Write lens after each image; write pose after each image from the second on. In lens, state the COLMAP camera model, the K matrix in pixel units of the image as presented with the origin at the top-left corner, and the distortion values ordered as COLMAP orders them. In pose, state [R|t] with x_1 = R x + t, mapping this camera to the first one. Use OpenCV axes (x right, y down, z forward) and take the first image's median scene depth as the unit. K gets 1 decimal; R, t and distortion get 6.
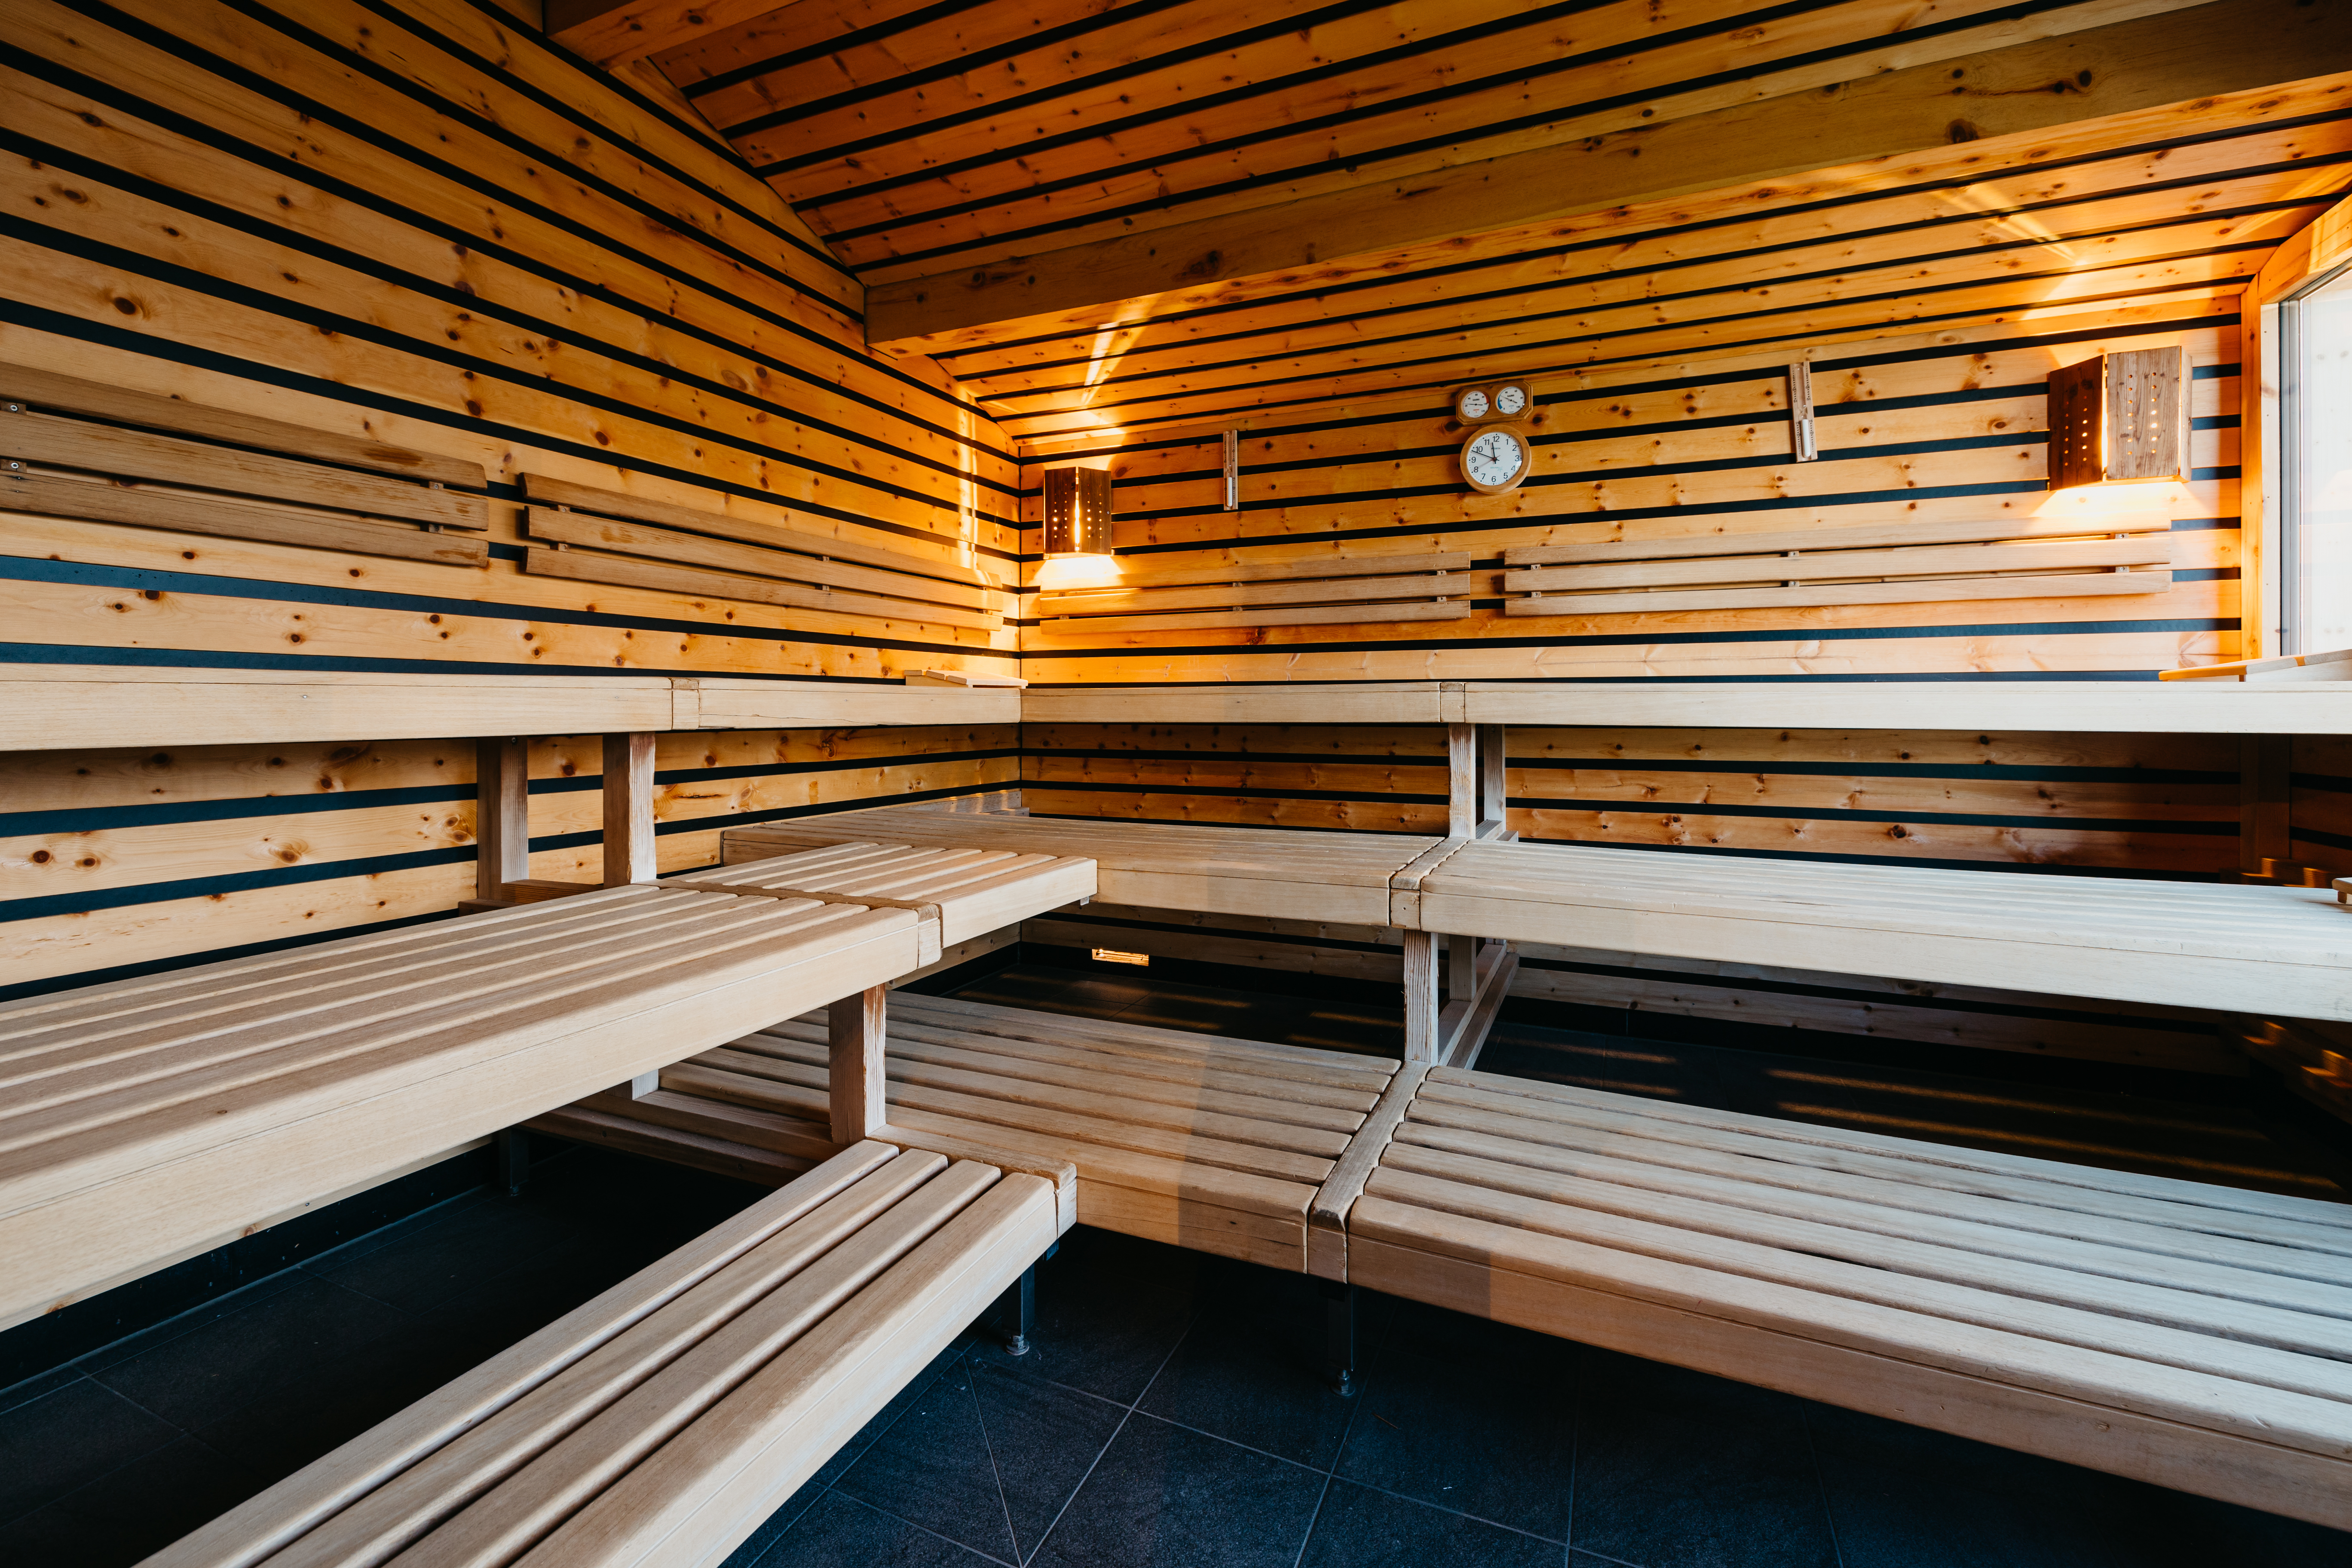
lens RADIAL K [[1014.6, 0, 1161.3], [0, 1014.6, 712.3], [0, 0, 1]] dist [0.000494, -0.000055]
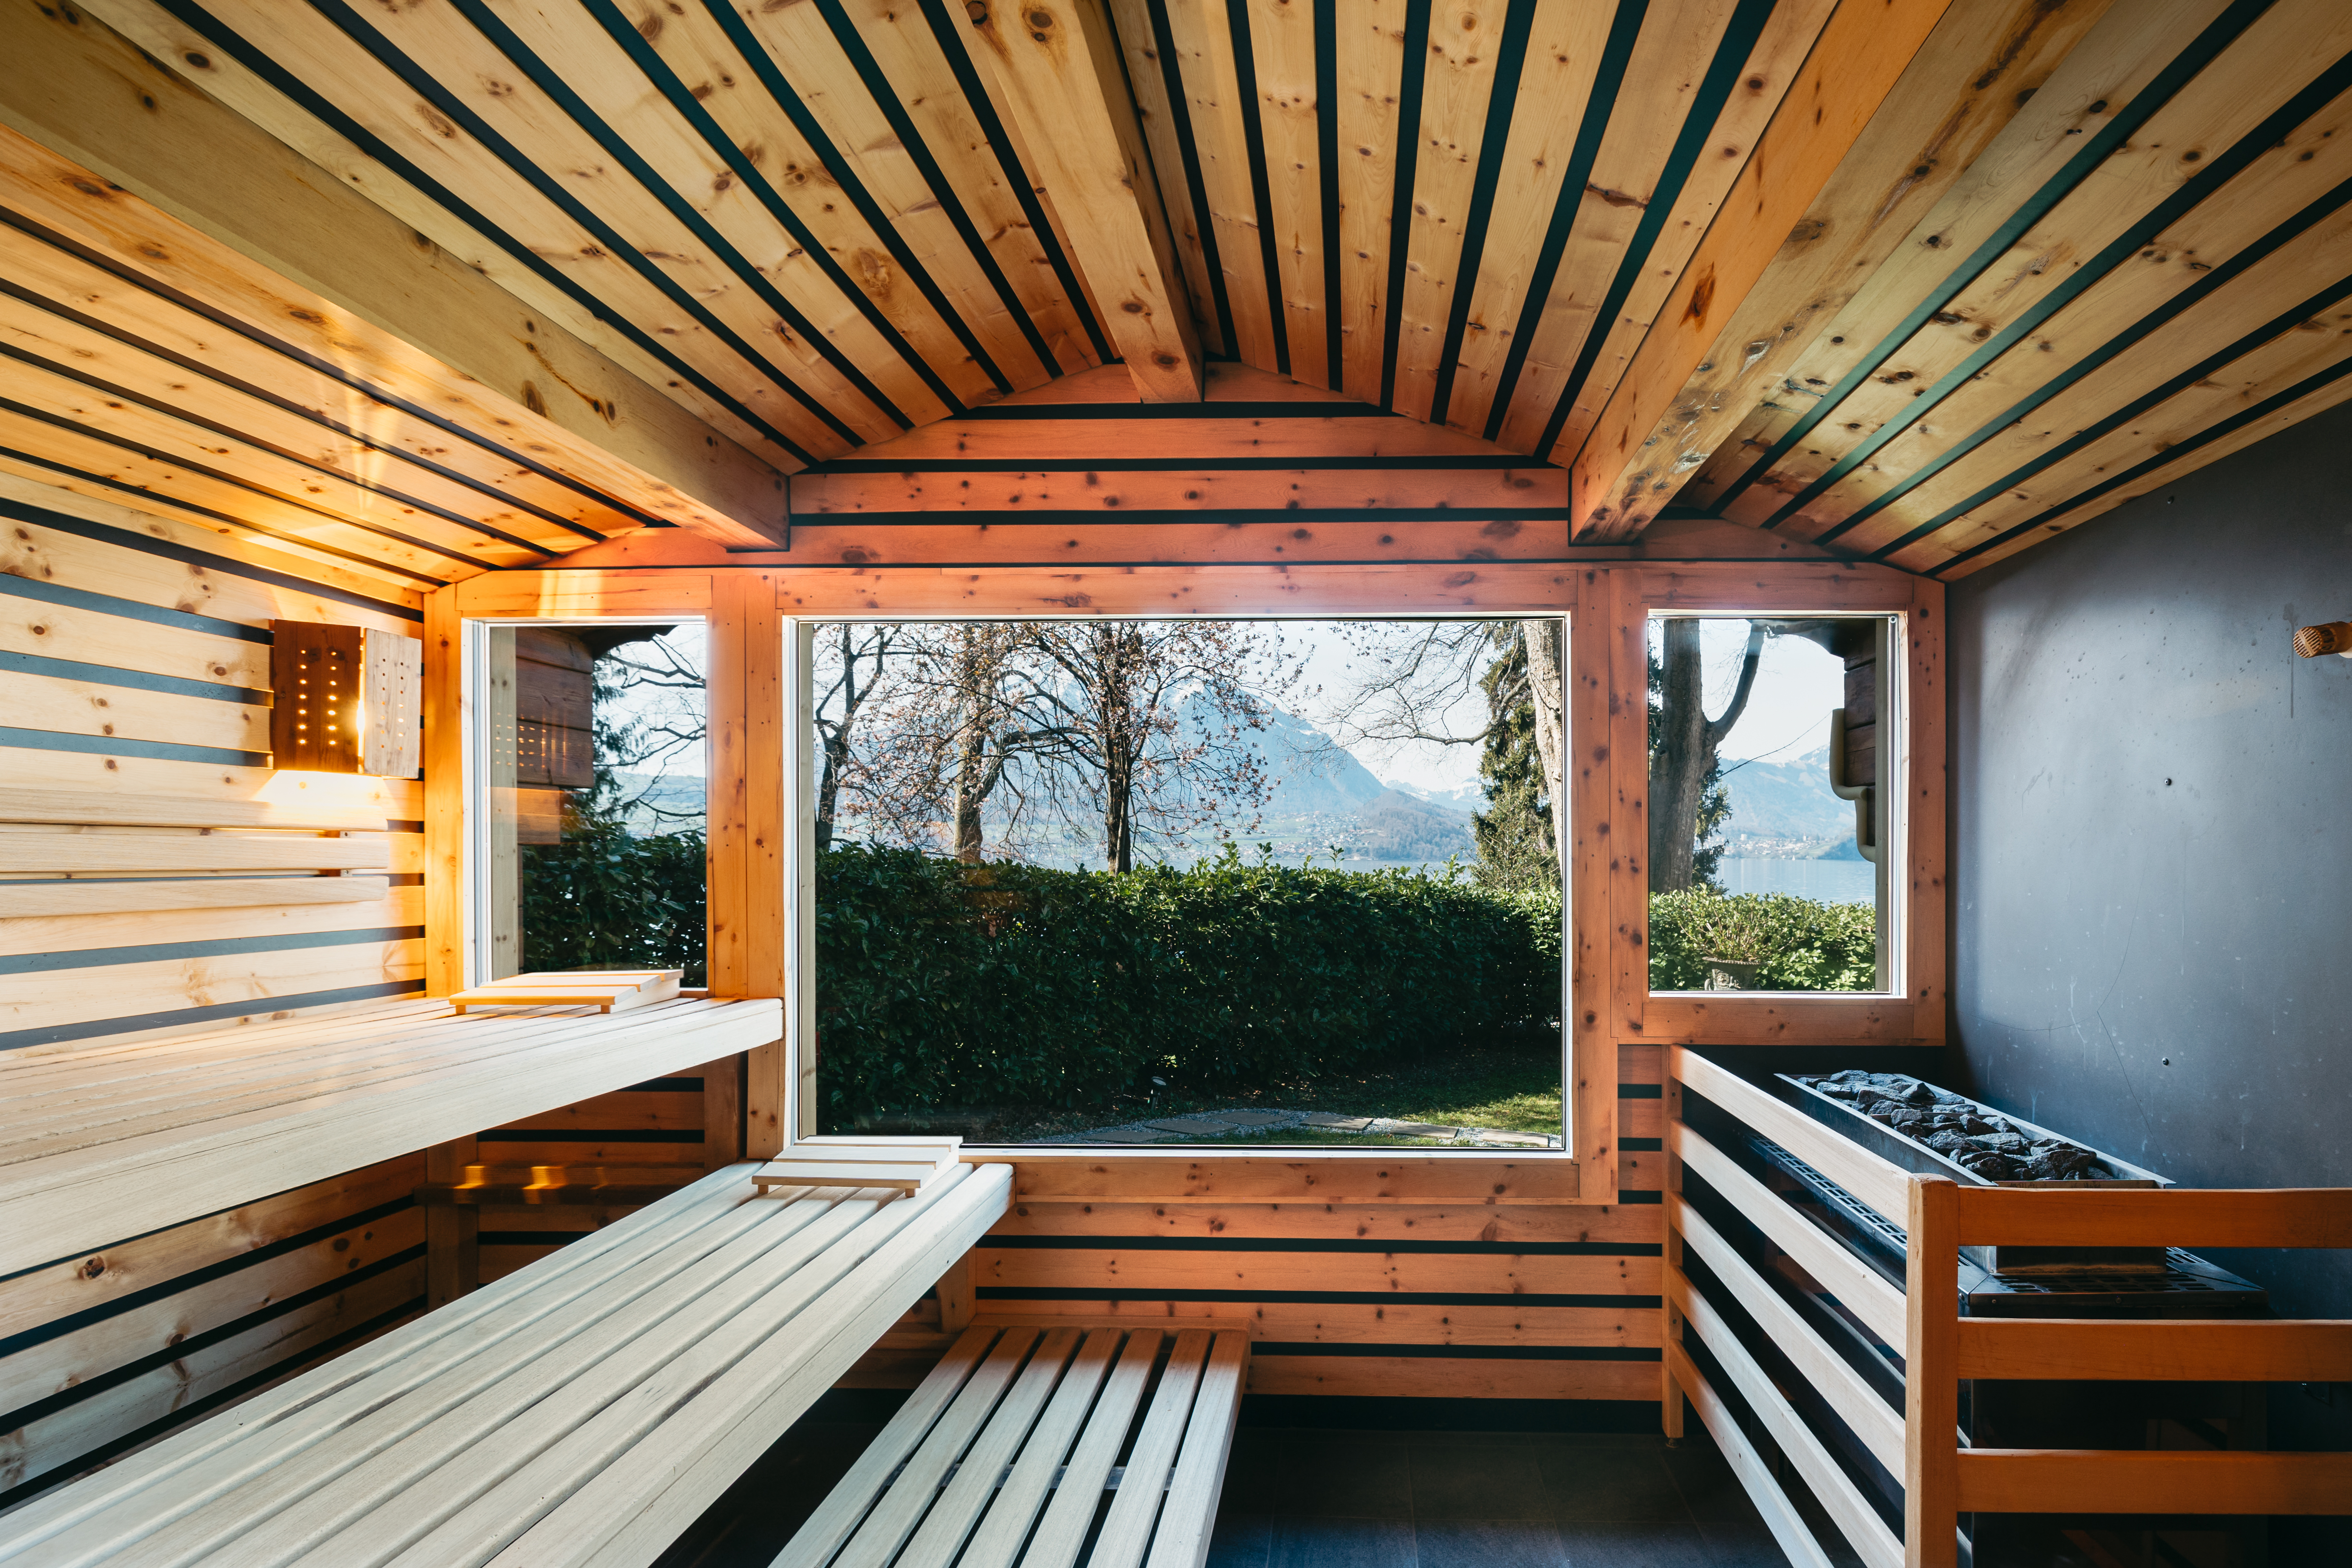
lens RADIAL K [[1252.4, 0, 1173.1], [0, 1252.4, 795.9], [0, 0, 1]] dist [-0.001141, -0.000018]
pose [[-0.390435, 0.005565, 0.920614, -0.306592], [0.001898, 0.999984, -0.005240, -0.199623], [-0.920628, -0.000299, -0.390440, 0.769050]]
